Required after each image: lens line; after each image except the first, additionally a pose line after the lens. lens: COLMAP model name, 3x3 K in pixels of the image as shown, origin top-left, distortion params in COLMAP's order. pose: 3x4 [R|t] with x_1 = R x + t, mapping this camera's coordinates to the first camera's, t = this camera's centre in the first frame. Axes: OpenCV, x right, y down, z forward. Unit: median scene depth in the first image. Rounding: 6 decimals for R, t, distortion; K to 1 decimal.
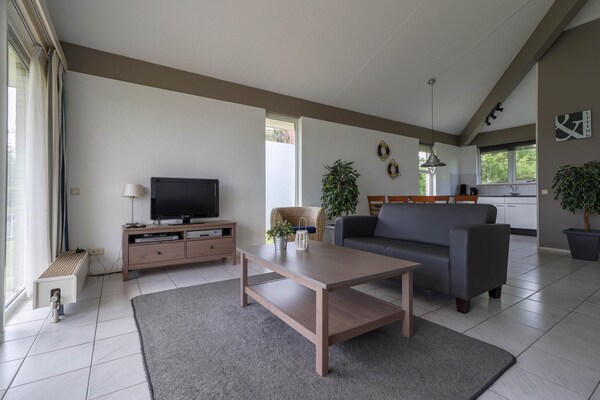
lens RADIAL K [[277.8, 0, 302.5], [0, 277.8, 197.1], [0, 0, 1]] dist [-0.004464, -0.000141]
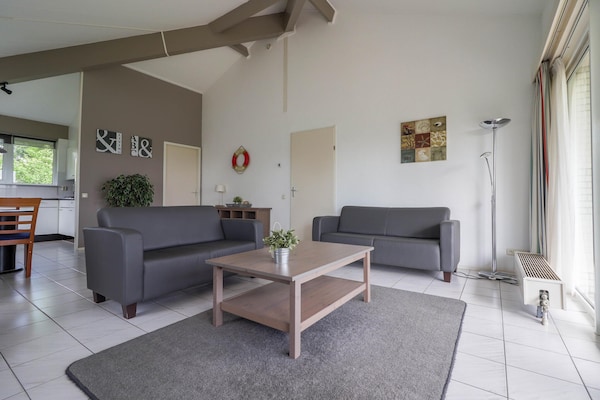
lens RADIAL K [[277.8, 0, 300.9], [0, 277.8, 198.2], [0, 0, 1]] dist [-0.004464, -0.000141]
pose [[-0.356120, 0.009235, 0.934394, -0.322788], [-0.003843, 0.999928, -0.011348, 0.000967], [-0.934432, -0.007632, -0.356059, 0.458412]]
